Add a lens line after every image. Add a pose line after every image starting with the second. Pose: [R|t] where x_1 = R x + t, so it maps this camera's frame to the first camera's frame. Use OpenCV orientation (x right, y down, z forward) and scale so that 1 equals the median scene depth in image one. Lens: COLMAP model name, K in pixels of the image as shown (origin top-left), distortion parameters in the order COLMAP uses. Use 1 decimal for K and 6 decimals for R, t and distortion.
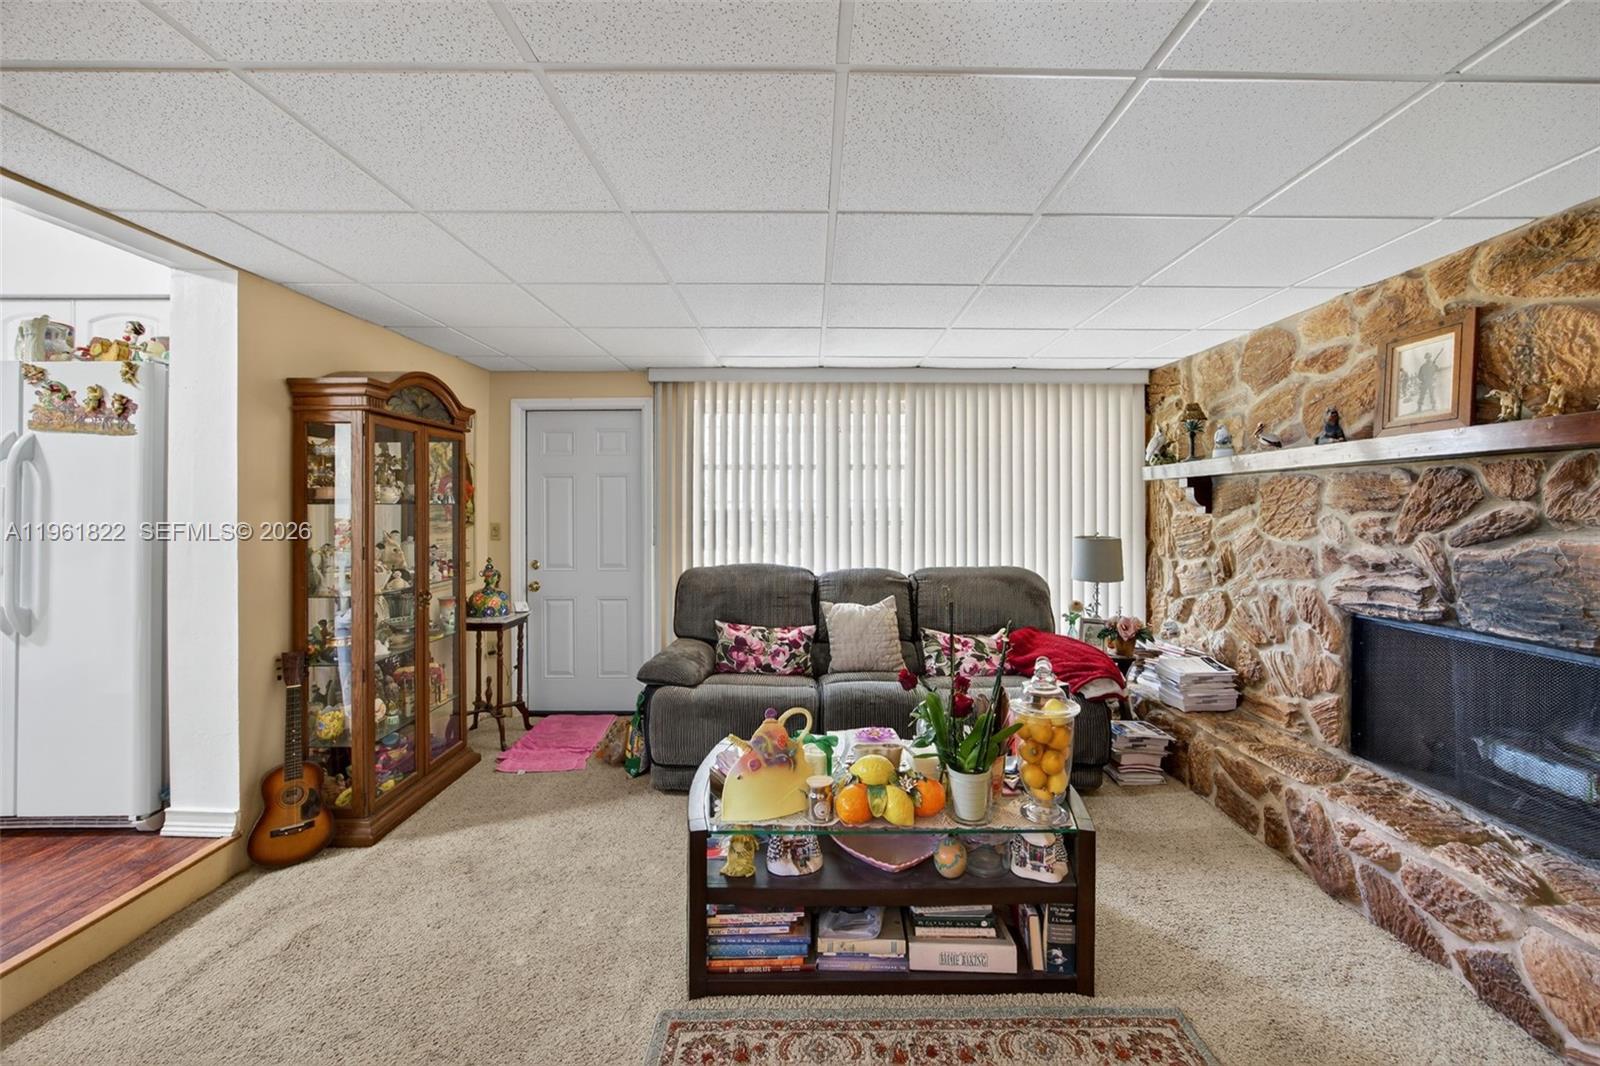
lens RADIAL K [[633.8, 0, 821.6], [0, 633.8, 501.1], [0, 0, 1]] dist [-0.001956, 0.000330]
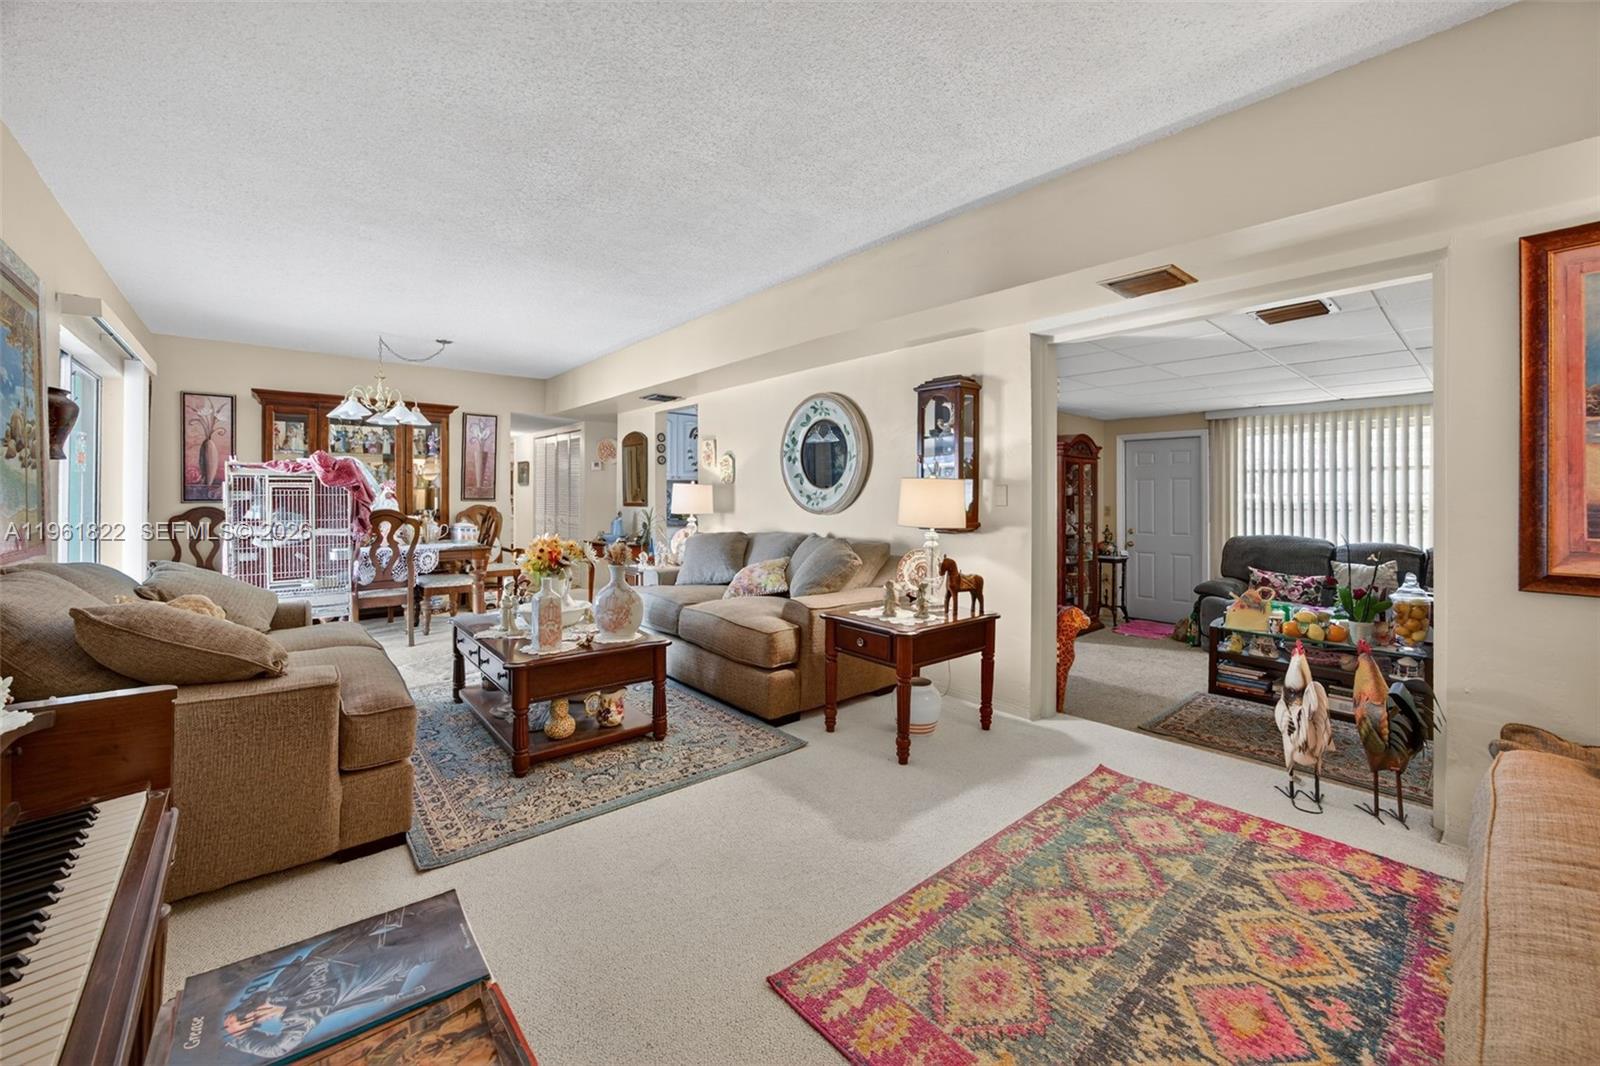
lens RADIAL K [[633.8, 0, 802.4], [0, 633.8, 490.9], [0, 0, 1]] dist [-0.001956, 0.000330]
pose [[0.644772, -0.002057, -0.764372, 0.453880], [0.000697, 0.999998, -0.002104, -0.007750], [0.764374, 0.000823, 0.644772, -1.252719]]
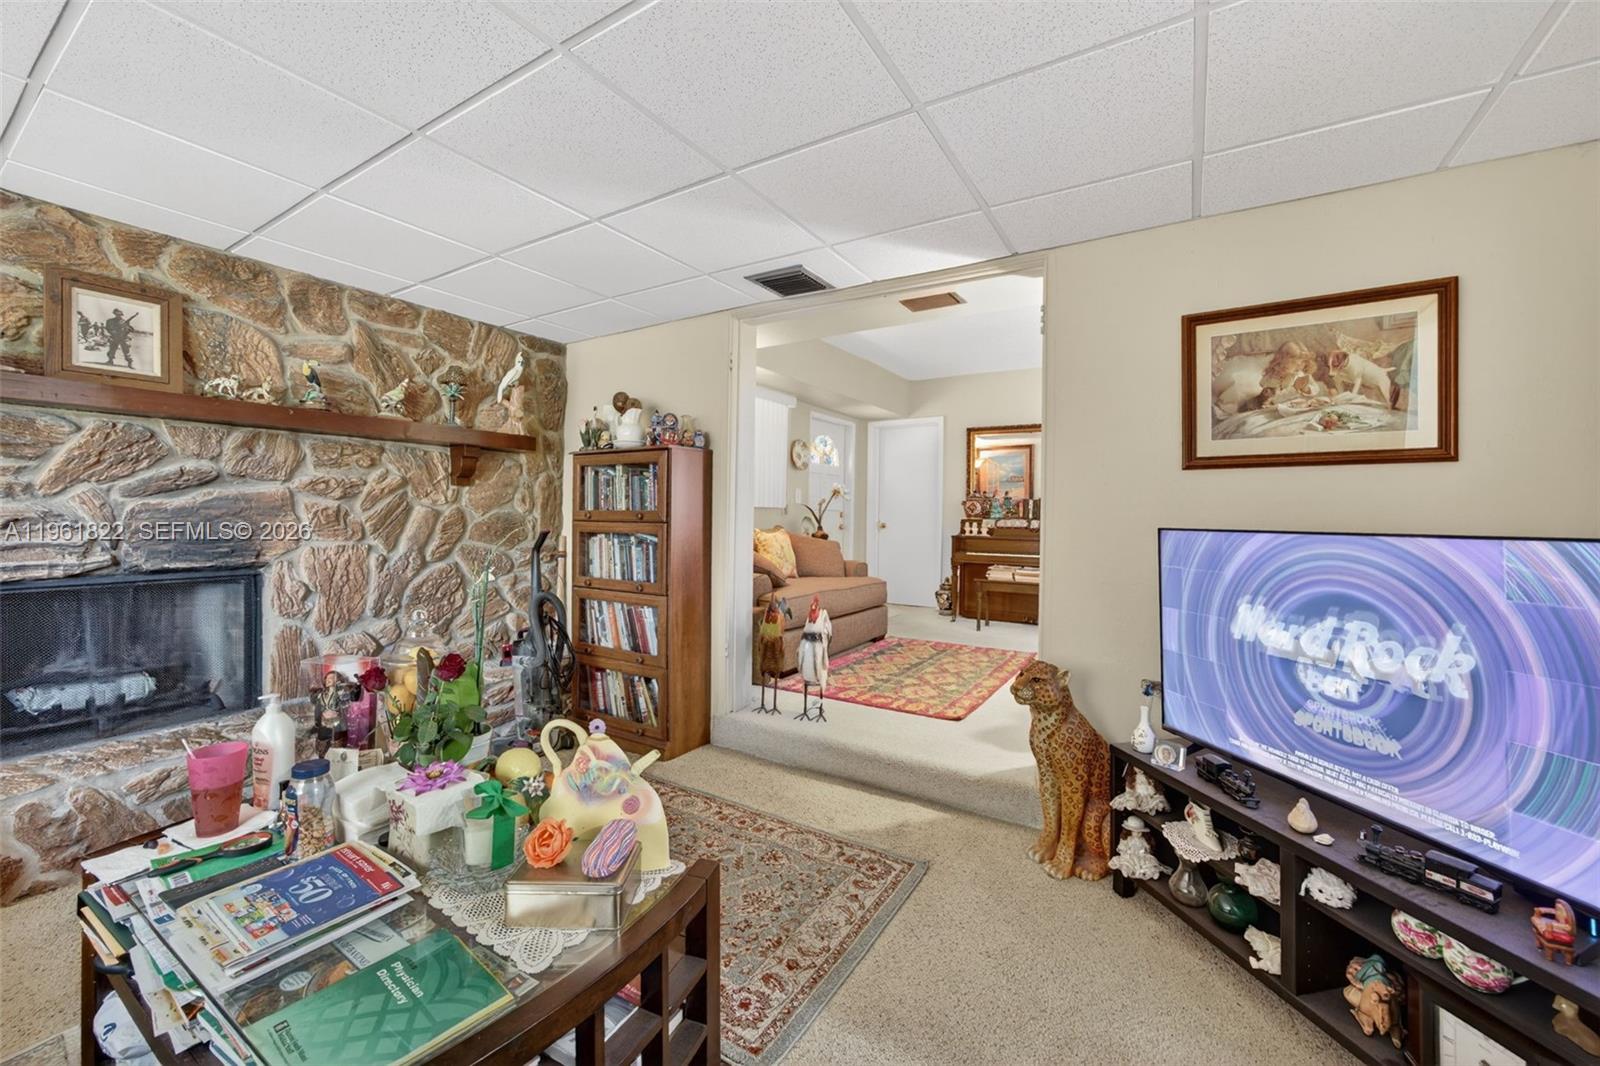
lens RADIAL K [[633.8, 0, 803.2], [0, 633.8, 524.9], [0, 0, 1]] dist [-0.001956, 0.000330]
pose [[-0.837877, -0.014263, 0.545673, -0.513255], [-0.010800, 0.999896, 0.009554, 0.088927], [-0.545753, 0.002112, -0.837943, 1.167543]]
